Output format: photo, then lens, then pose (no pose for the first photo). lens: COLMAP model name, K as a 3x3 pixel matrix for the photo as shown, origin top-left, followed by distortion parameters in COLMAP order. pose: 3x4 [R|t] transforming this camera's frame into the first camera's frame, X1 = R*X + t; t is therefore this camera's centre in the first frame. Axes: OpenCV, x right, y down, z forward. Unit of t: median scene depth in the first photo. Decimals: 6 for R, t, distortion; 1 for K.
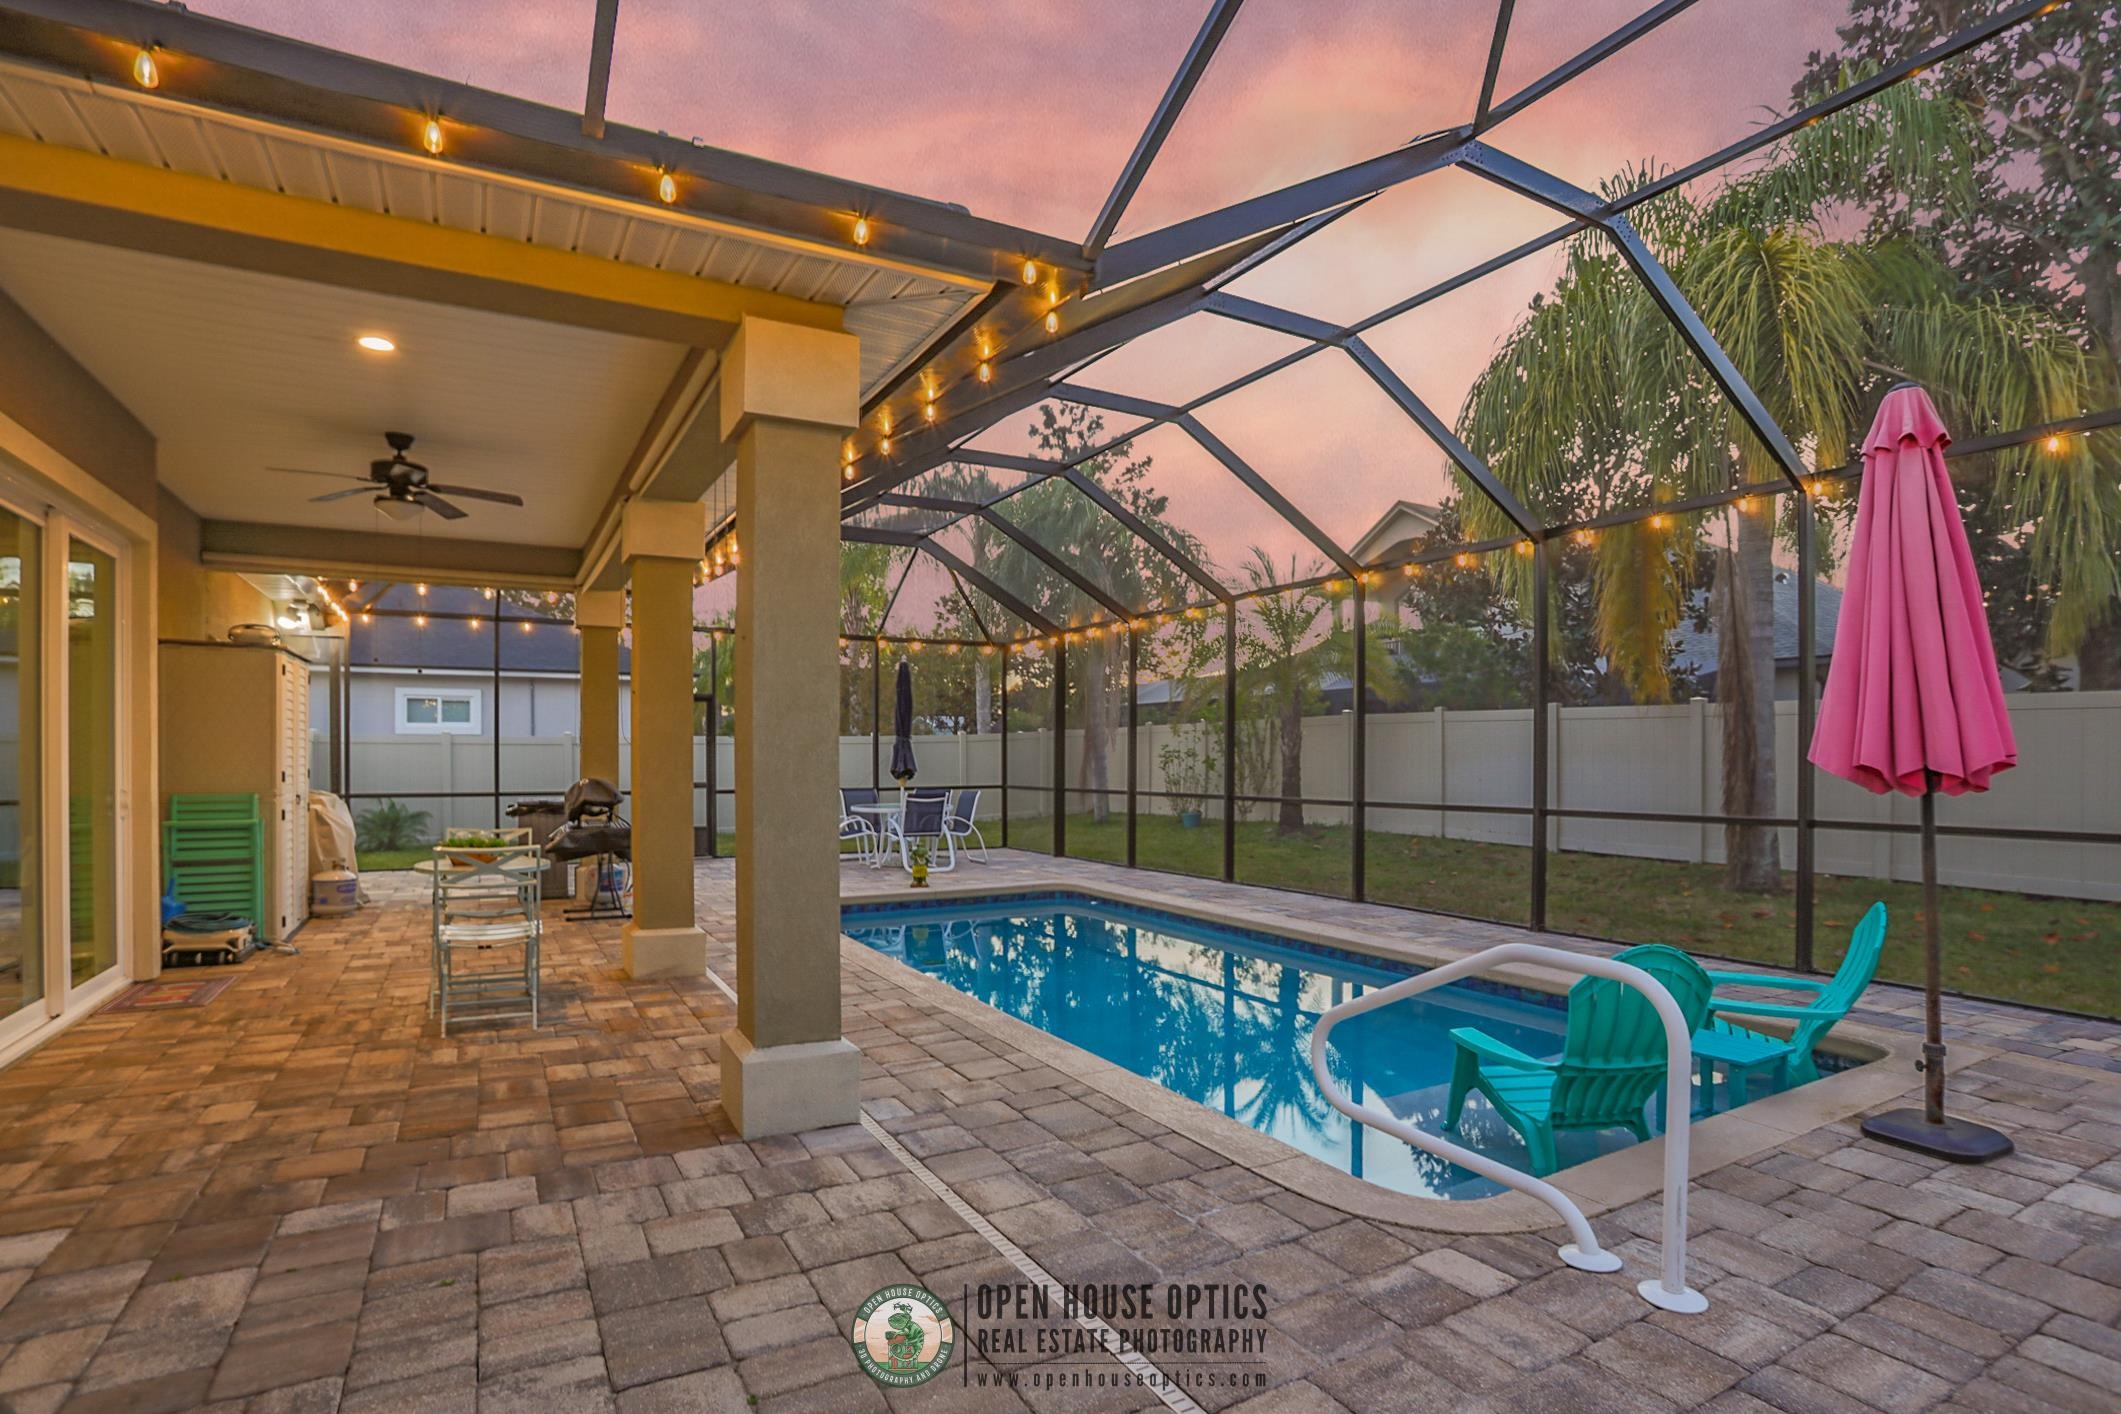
lens RADIAL K [[1039.5, 0, 1061.3], [0, 1039.5, 729.9], [0, 0, 1]] dist [-0.059005, 0.020682]
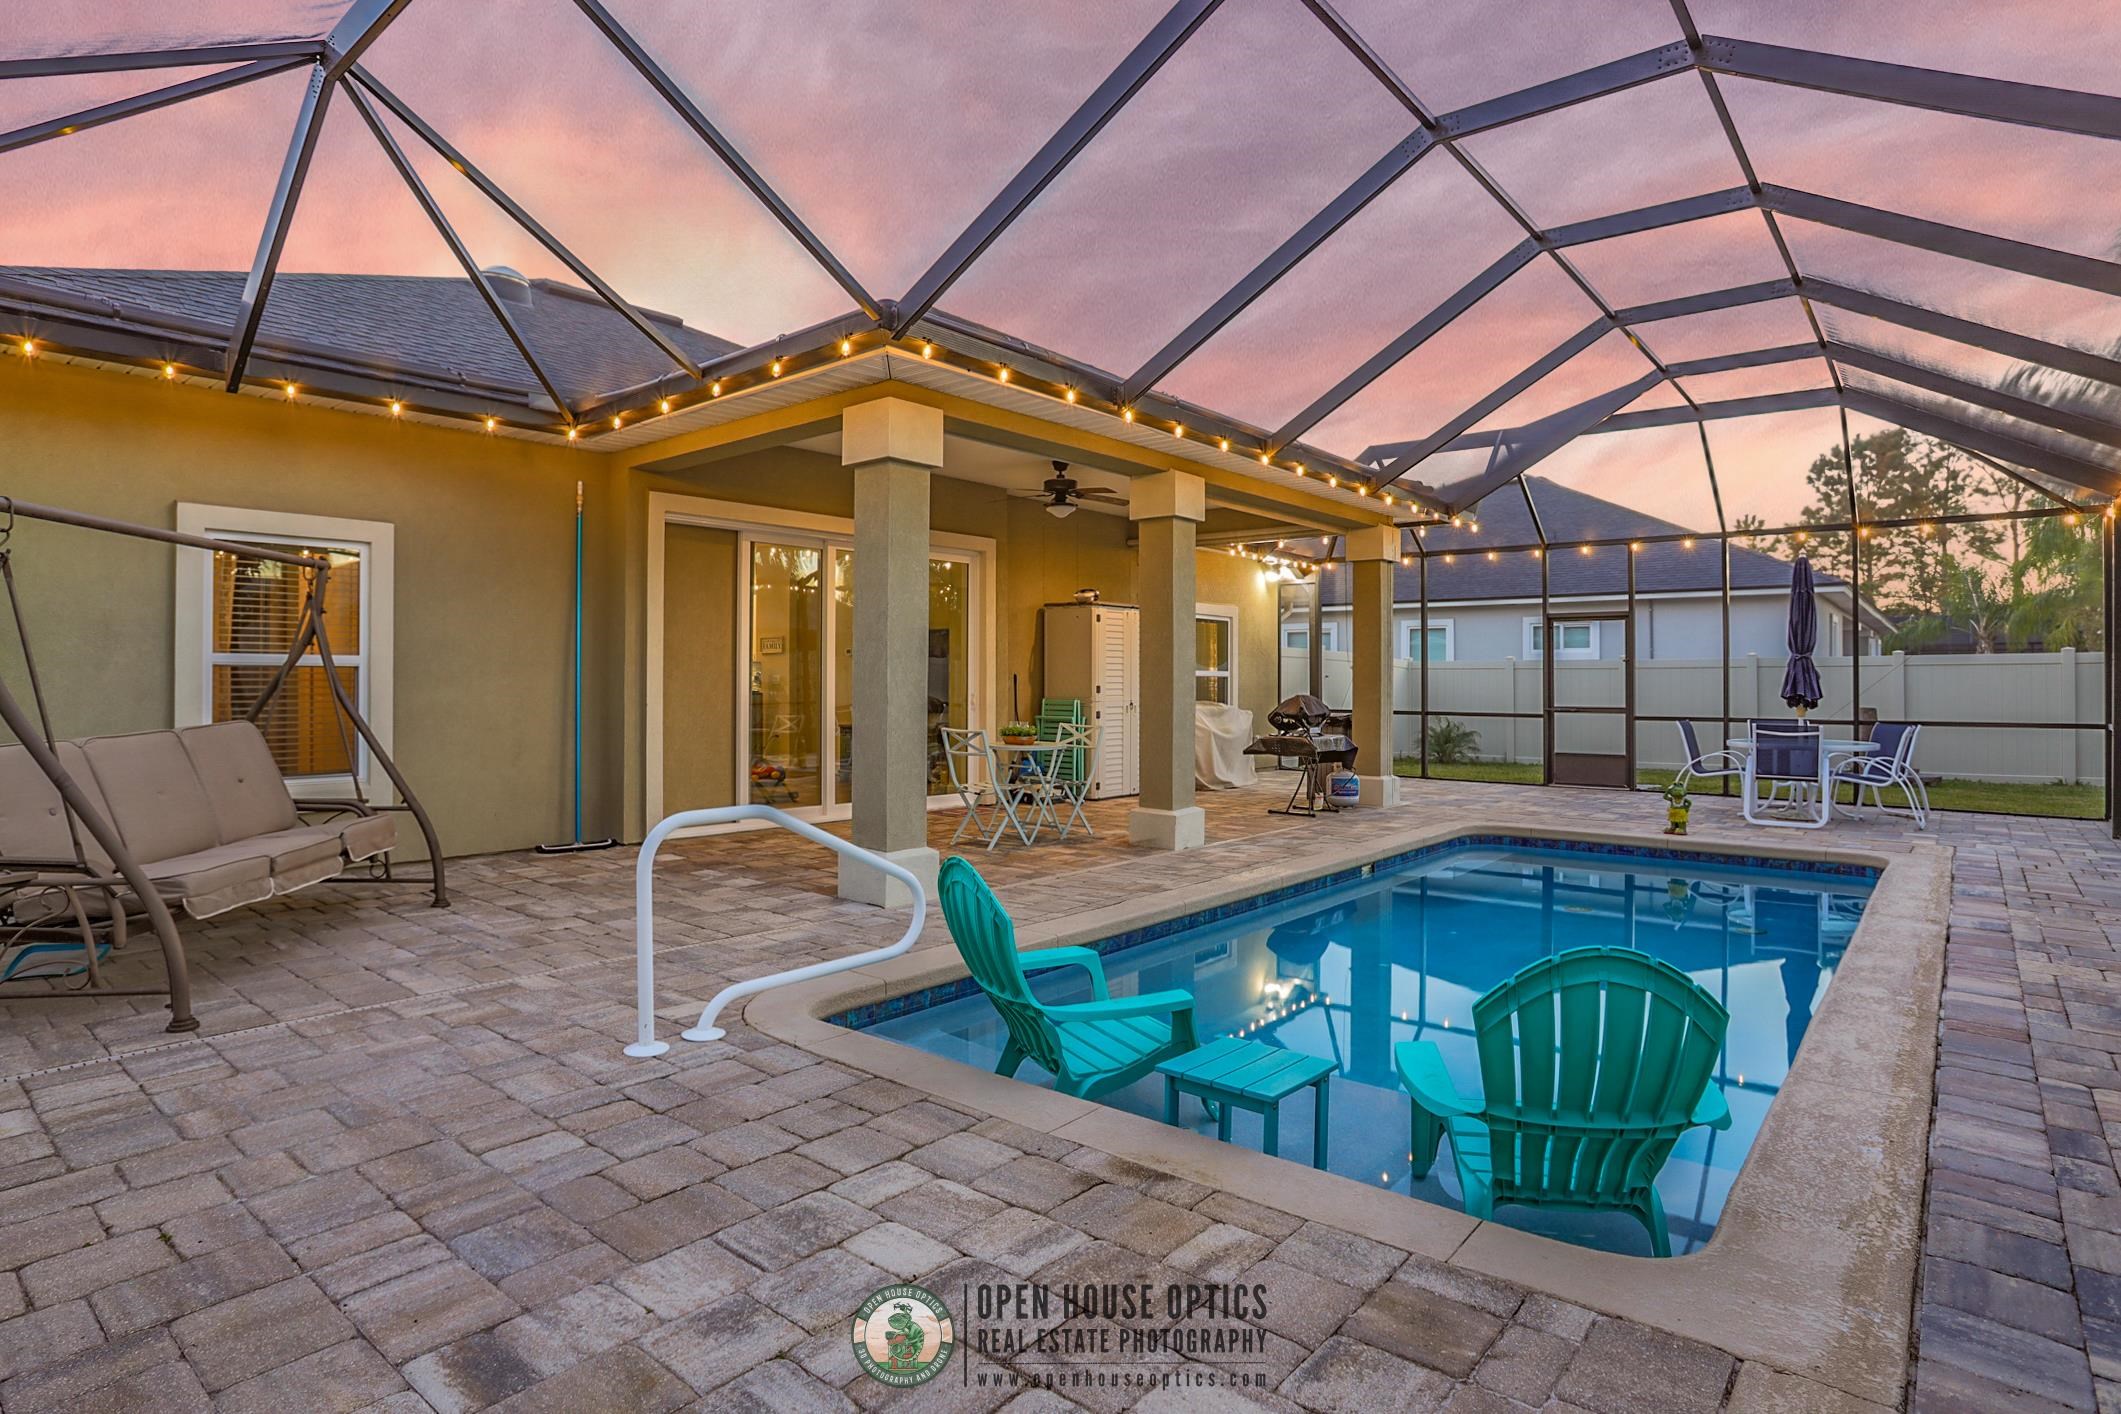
lens RADIAL K [[1133.3, 0, 1057.0], [0, 1133.3, 677.2], [0, 0, 1]] dist [-0.086386, 0.027441]
pose [[0.345381, -0.001862, -0.938461, 0.917226], [0.020001, 0.999785, 0.005377, 0.018926], [0.938249, -0.020628, 0.345344, 0.410823]]
